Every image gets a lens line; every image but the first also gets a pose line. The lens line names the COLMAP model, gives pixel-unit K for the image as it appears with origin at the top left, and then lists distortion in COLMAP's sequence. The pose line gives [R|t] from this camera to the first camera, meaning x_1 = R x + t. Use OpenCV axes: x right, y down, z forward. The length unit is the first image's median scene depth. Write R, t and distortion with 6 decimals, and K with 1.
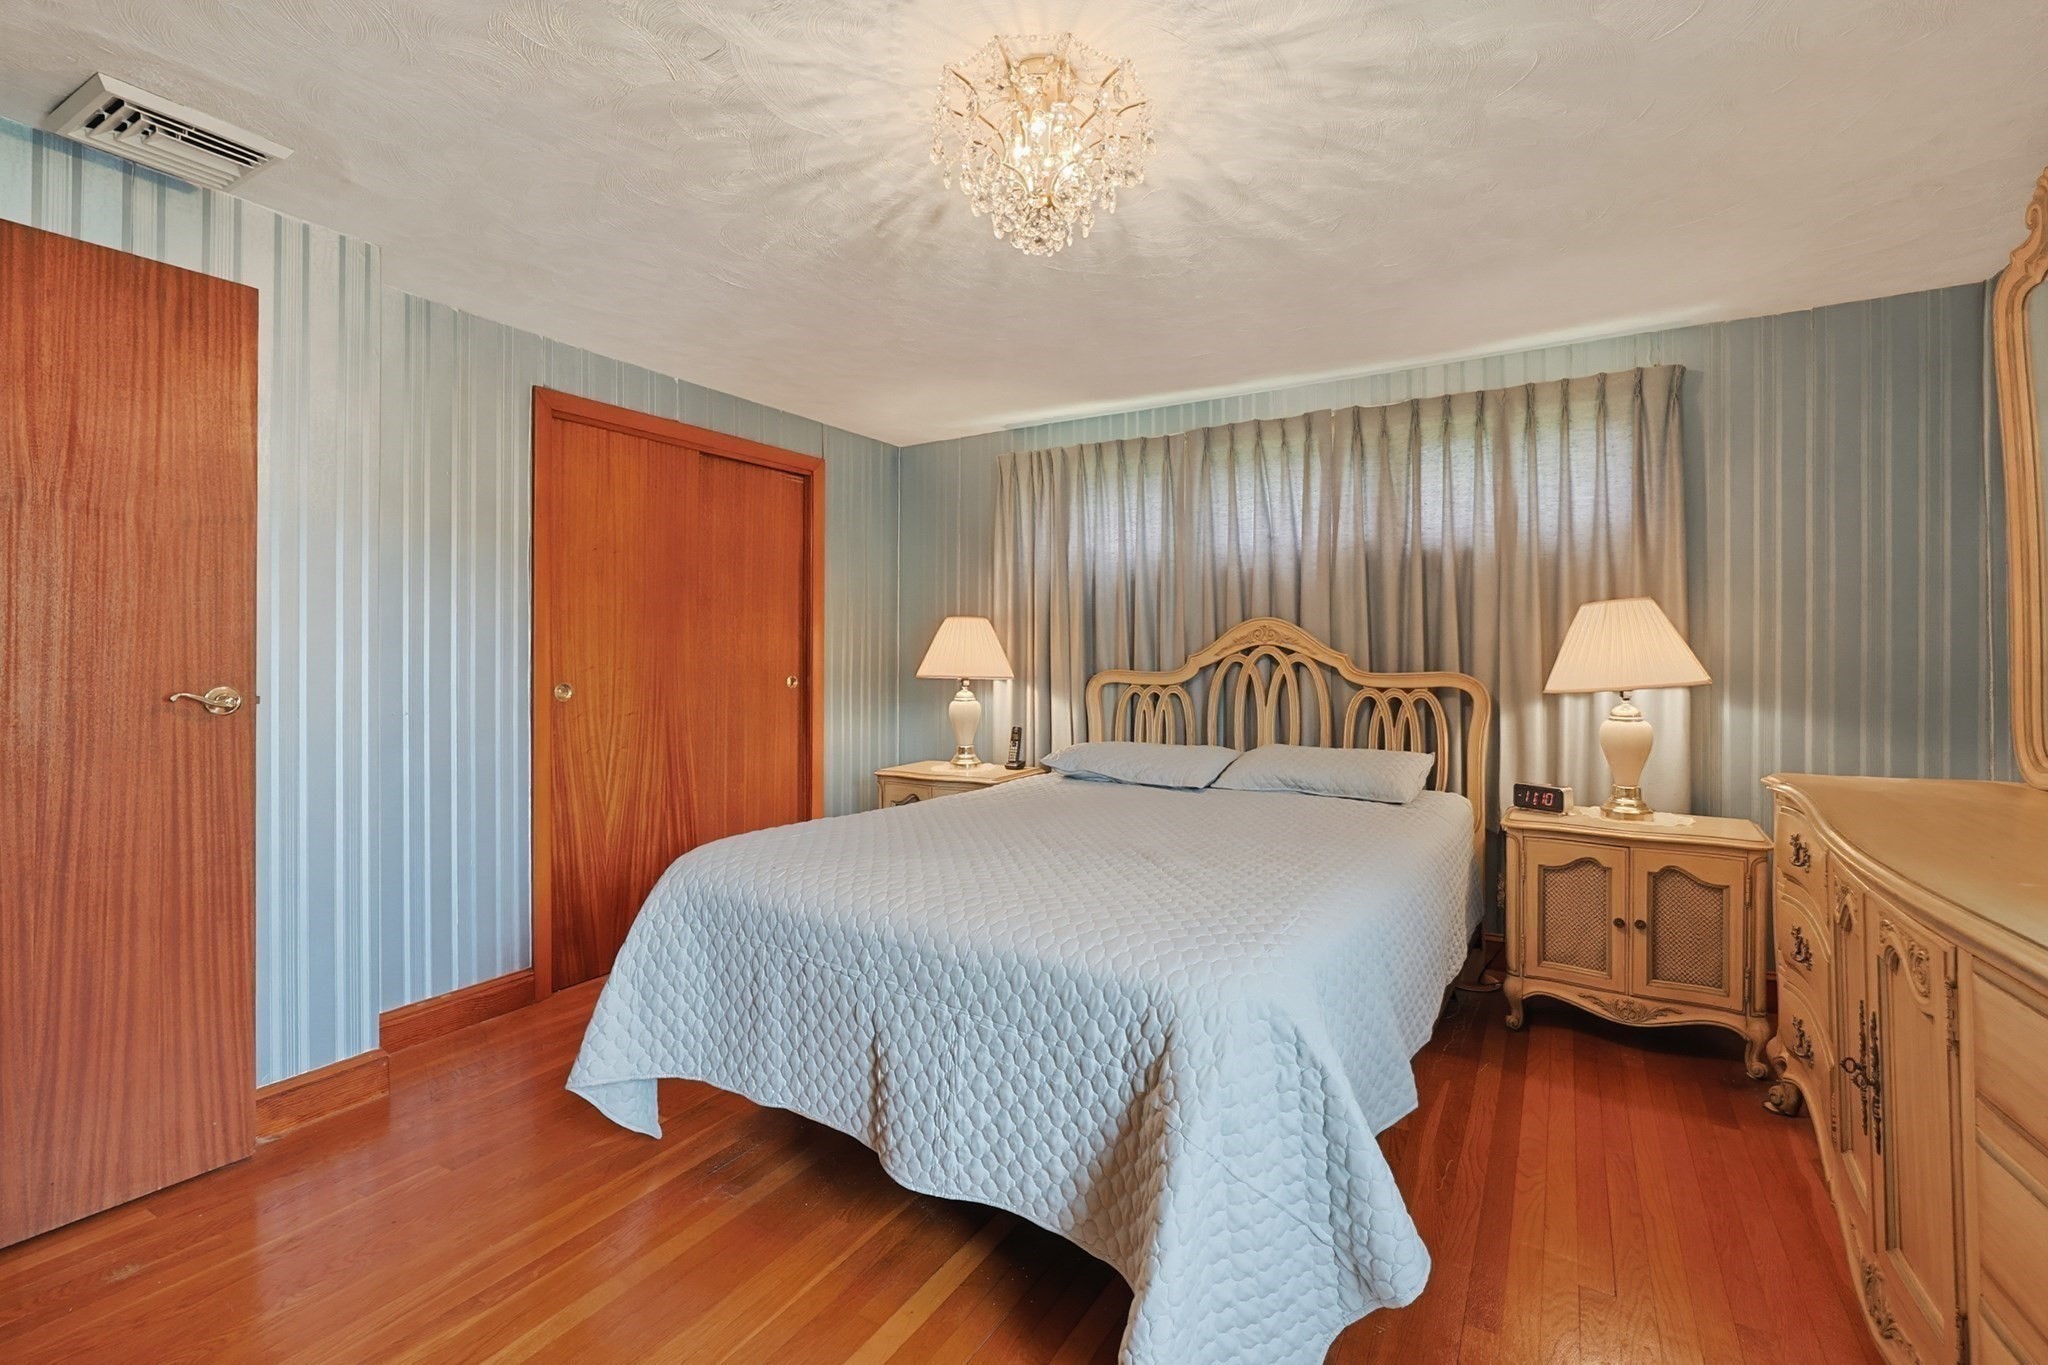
lens RADIAL K [[894.7, 0, 1054.8], [0, 894.7, 669.2], [0, 0, 1]] dist [0.000626, 0.000082]
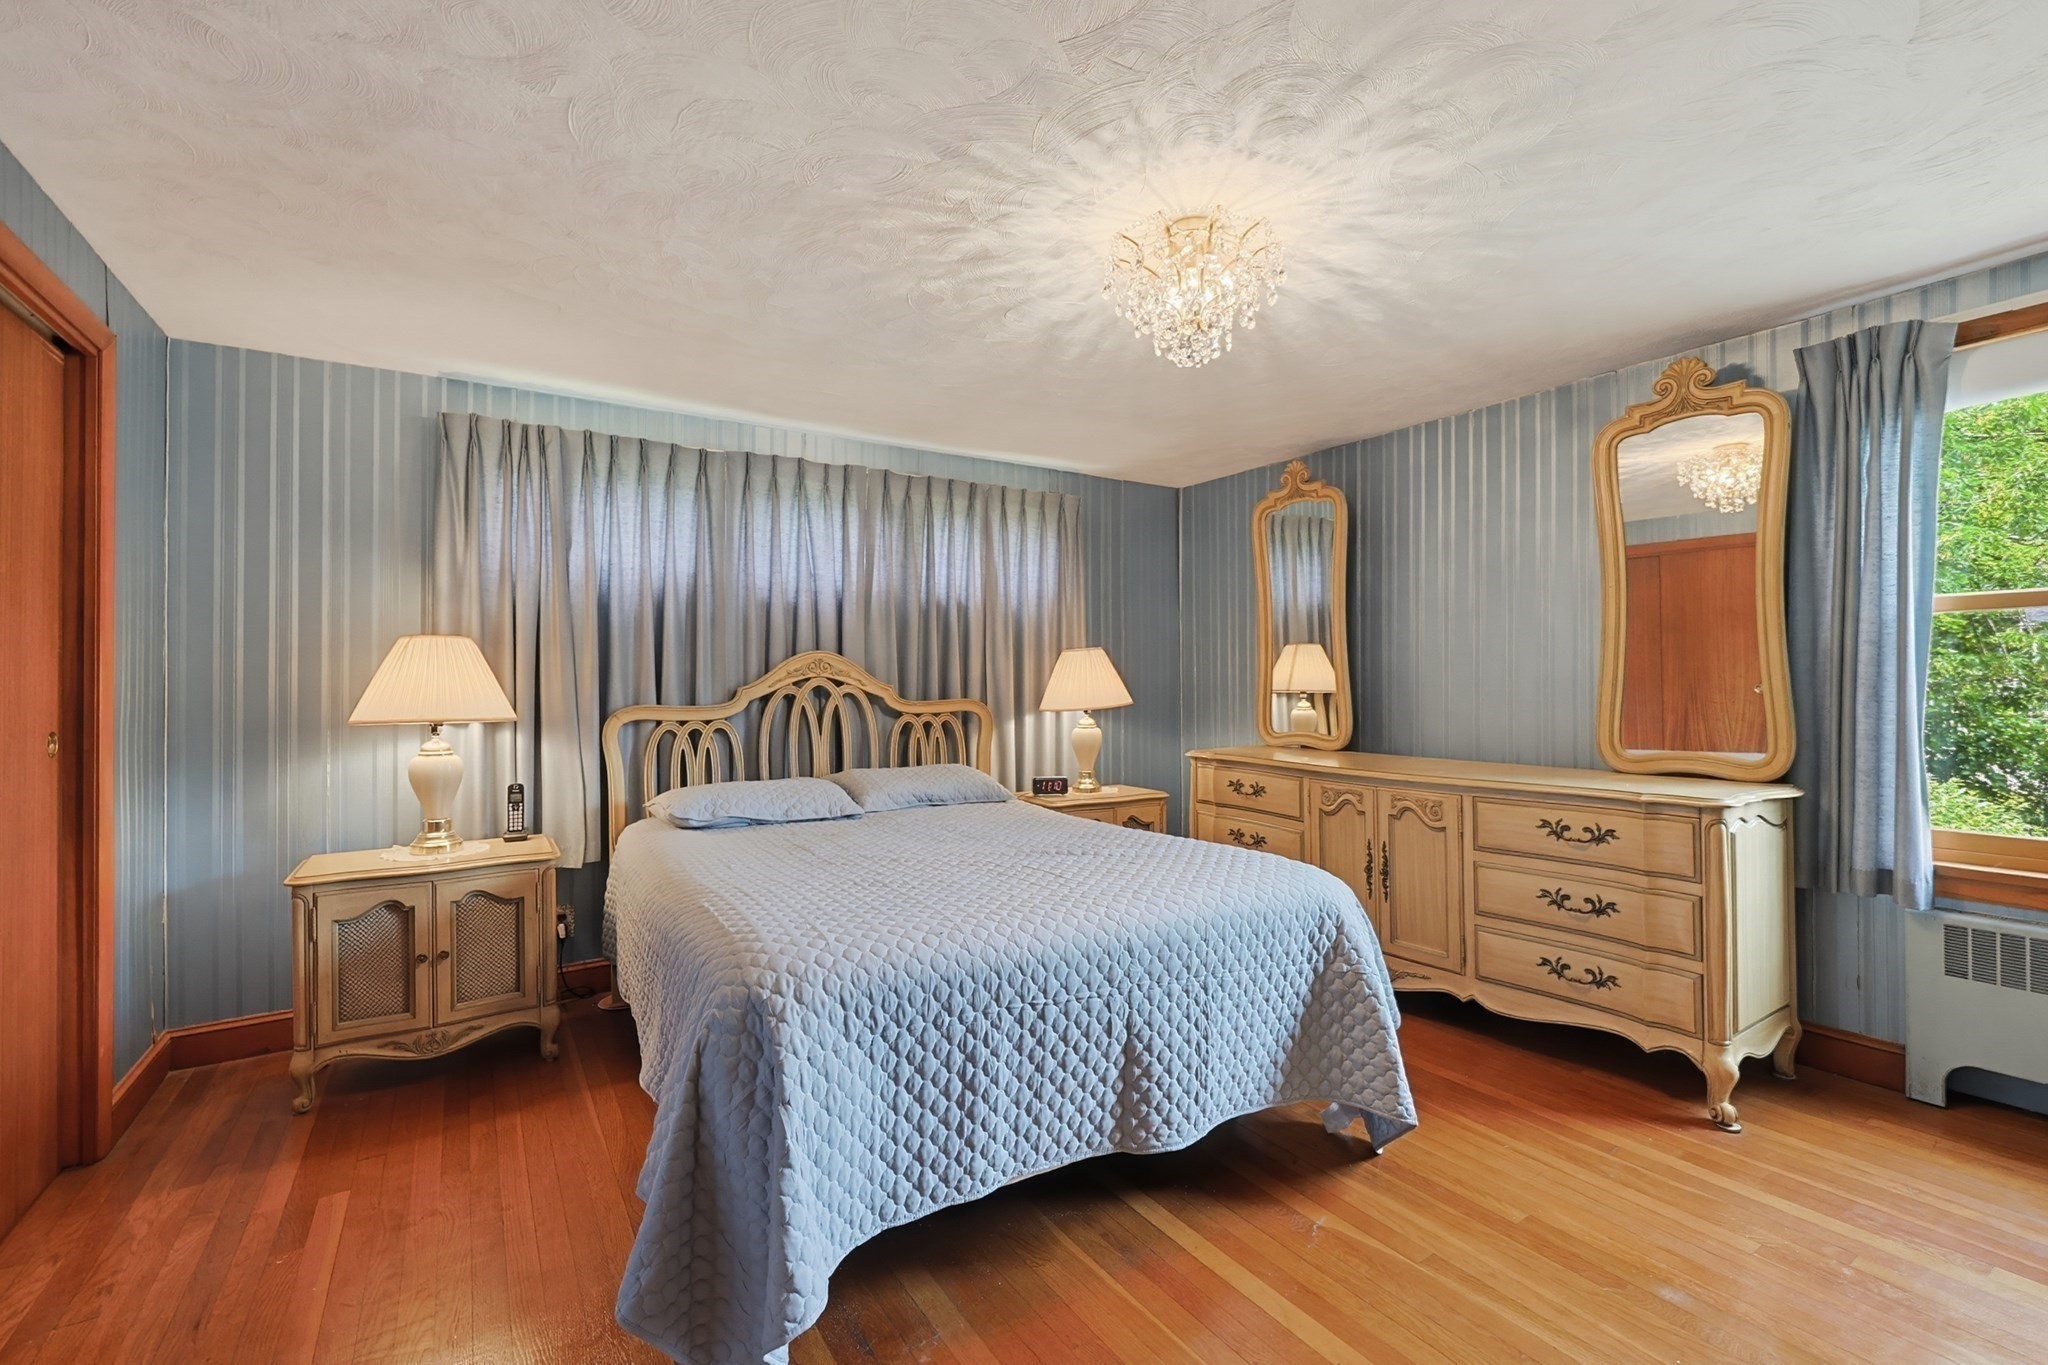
lens RADIAL K [[872.8, 0, 1026.5], [0, 872.8, 679.5], [0, 0, 1]] dist [-0.000488, 0.000335]
pose [[0.457873, 0.001172, 0.889017, -0.560217], [0.023254, 0.999641, -0.013295, -0.005342], [-0.888713, 0.026761, 0.457681, 0.323549]]
